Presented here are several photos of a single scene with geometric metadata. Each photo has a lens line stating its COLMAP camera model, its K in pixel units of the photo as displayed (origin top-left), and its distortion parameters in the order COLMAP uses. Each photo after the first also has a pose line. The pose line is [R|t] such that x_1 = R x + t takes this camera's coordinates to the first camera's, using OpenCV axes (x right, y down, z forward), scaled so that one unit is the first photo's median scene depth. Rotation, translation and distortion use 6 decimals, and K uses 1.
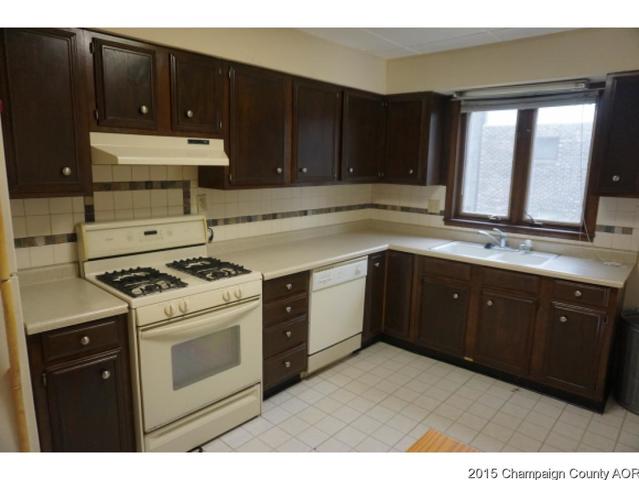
lens RADIAL K [[428.6, 0, 319.4], [0, 428.6, 240.6], [0, 0, 1]] dist [-0.039530, 0.021617]
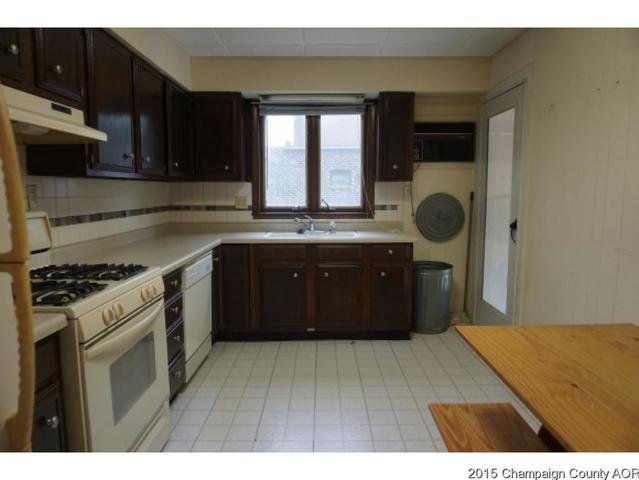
lens RADIAL K [[428.6, 0, 314.9], [0, 428.6, 240.6], [0, 0, 1]] dist [-0.039530, 0.021617]
pose [[0.748006, -0.097470, 0.656496, -0.375158], [0.136179, 0.990651, -0.008079, 0.057870], [-0.649571, 0.095444, 0.754286, 0.122237]]
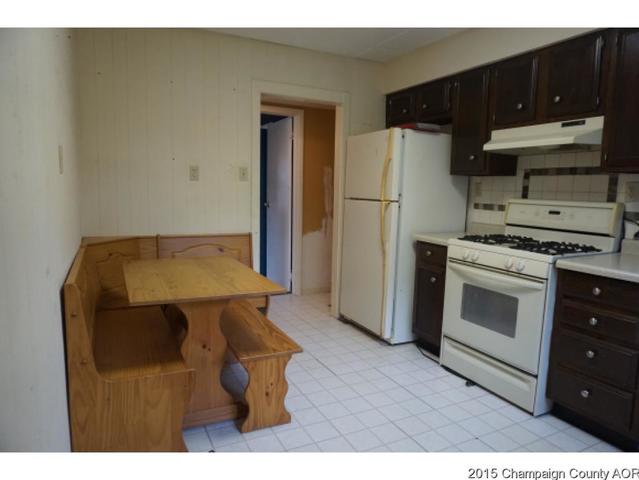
lens RADIAL K [[428.6, 0, 317.5], [0, 428.6, 241.3], [0, 0, 1]] dist [-0.039530, 0.021617]
pose [[-0.371307, 0.085351, -0.924579, 0.723734], [-0.195248, 0.966325, 0.167616, -0.008885], [0.907750, 0.242759, -0.342138, 0.694690]]
